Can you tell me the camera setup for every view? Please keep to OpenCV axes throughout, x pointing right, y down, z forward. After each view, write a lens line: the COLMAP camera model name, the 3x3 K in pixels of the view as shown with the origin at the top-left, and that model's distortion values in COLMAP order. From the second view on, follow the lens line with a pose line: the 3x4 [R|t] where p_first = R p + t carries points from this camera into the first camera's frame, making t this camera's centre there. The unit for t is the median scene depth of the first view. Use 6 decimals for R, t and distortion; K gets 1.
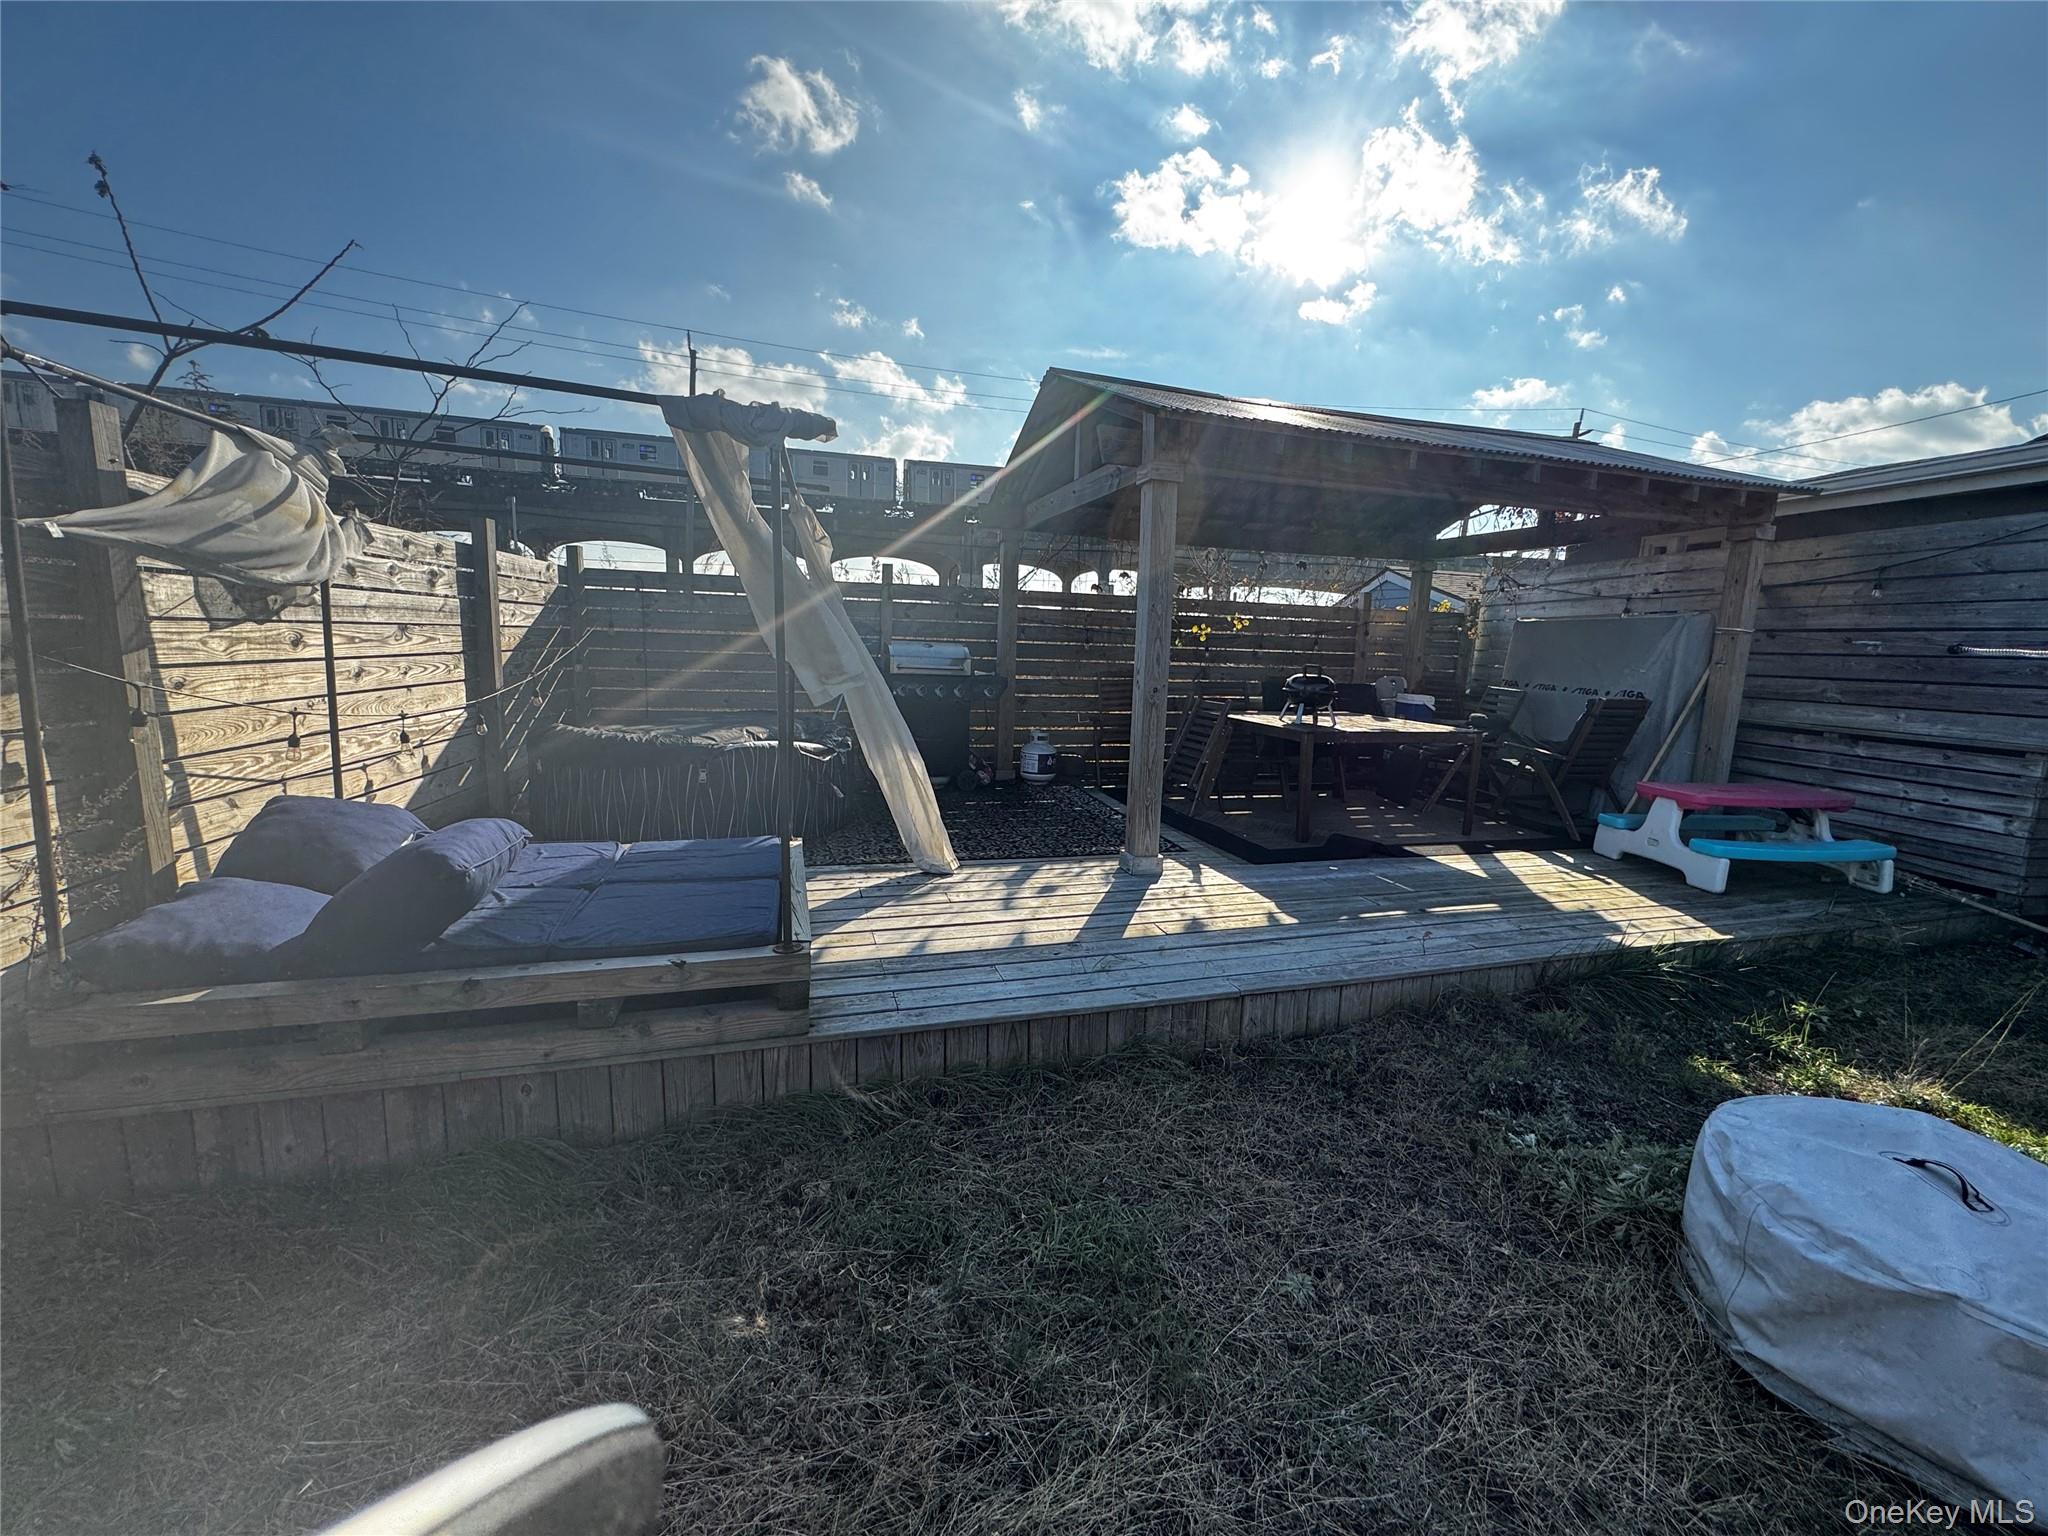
lens RADIAL K [[825.8, 0, 1023.4], [0, 825.8, 767.9], [0, 0, 1]] dist [-0.004571, 0.000069]
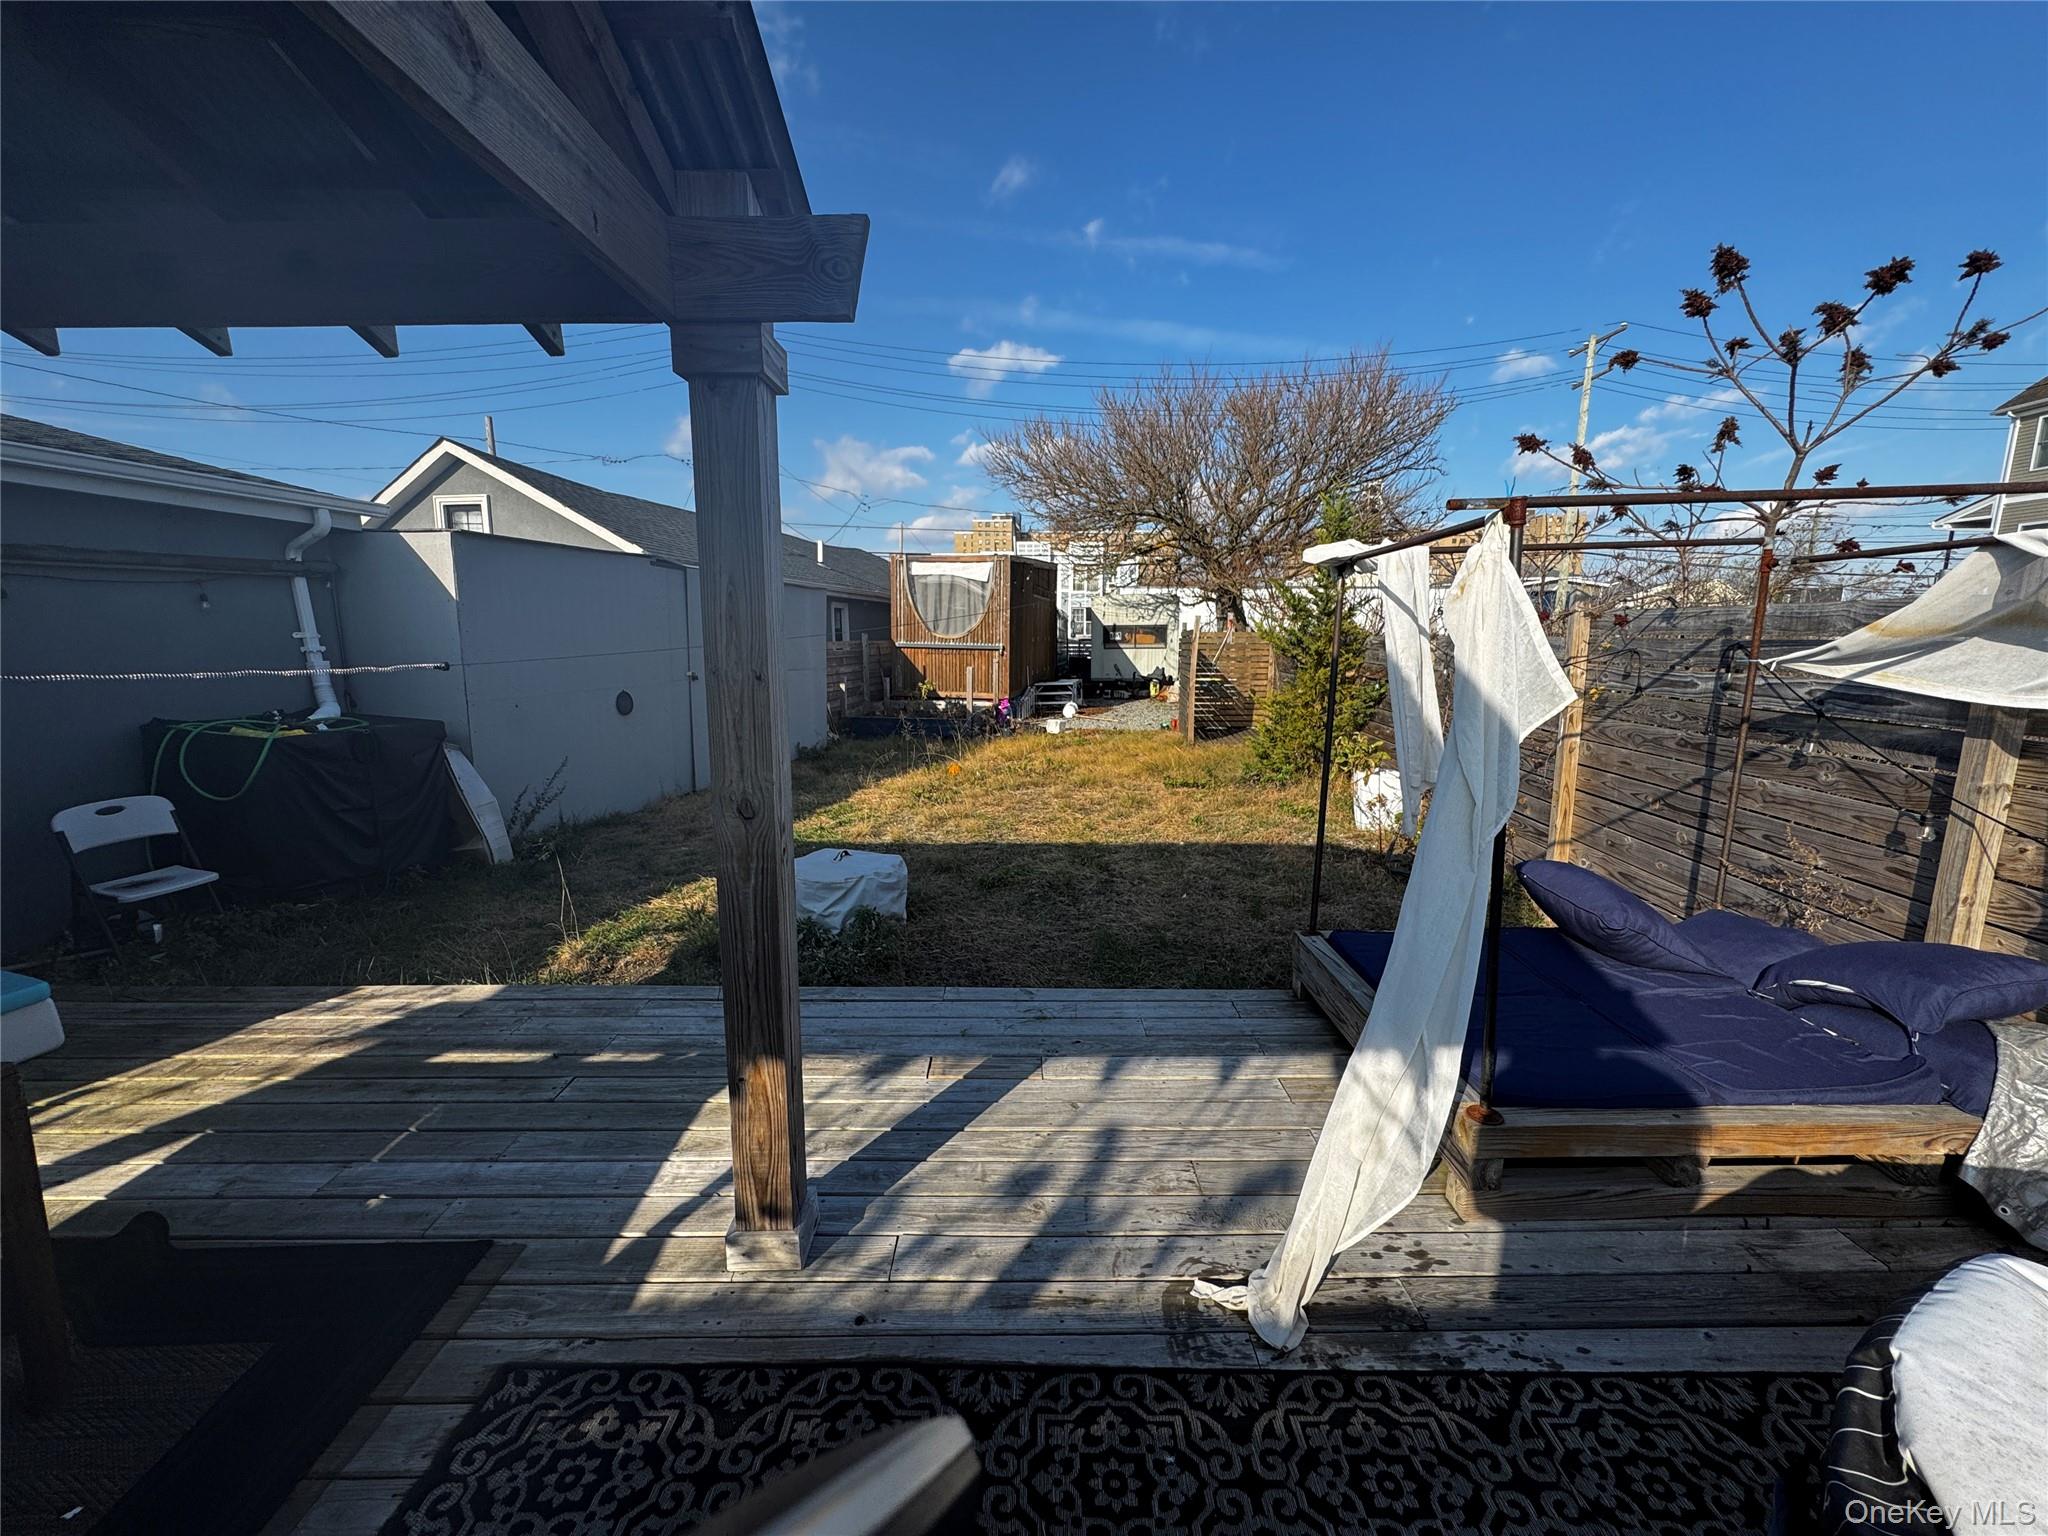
lens RADIAL K [[825.8, 0, 1021.9], [0, 825.8, 766.8], [0, 0, 1]] dist [-0.004571, 0.000069]
pose [[-0.966157, -0.072783, 0.247473, -0.100659], [0.001652, 0.957603, 0.288086, -0.323950], [-0.257948, 0.278745, -0.925075, 1.668131]]
